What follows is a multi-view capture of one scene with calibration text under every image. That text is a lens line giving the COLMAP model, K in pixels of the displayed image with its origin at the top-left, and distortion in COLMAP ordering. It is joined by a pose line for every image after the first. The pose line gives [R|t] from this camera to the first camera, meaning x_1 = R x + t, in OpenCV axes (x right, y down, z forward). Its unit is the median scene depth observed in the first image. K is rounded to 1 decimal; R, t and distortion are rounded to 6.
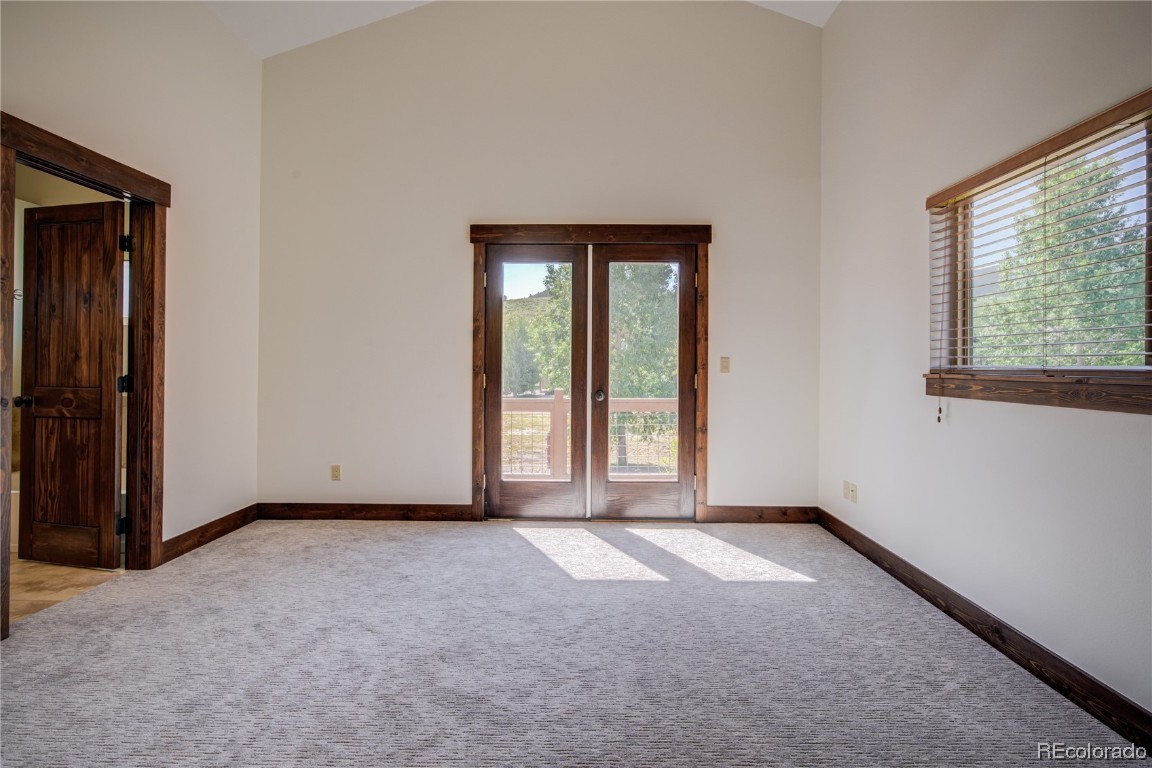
lens RADIAL K [[537.4, 0, 585.5], [0, 537.4, 361.5], [0, 0, 1]] dist [-0.005784, 0.004492]
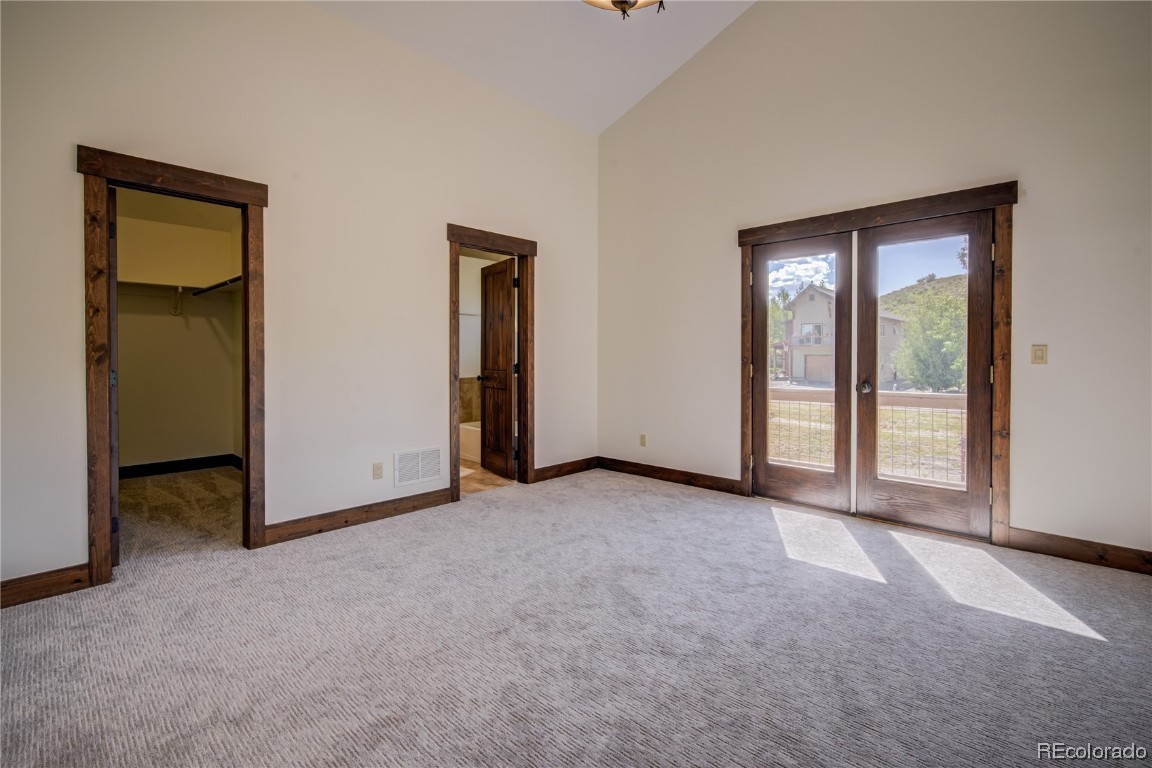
lens RADIAL K [[537.4, 0, 570.2], [0, 537.4, 363.3], [0, 0, 1]] dist [-0.005784, 0.004492]
pose [[0.716426, 0.004266, -0.697650, 0.355472], [0.009201, 0.999837, 0.015564, 0.000467], [0.697602, -0.017569, 0.716270, -0.053637]]
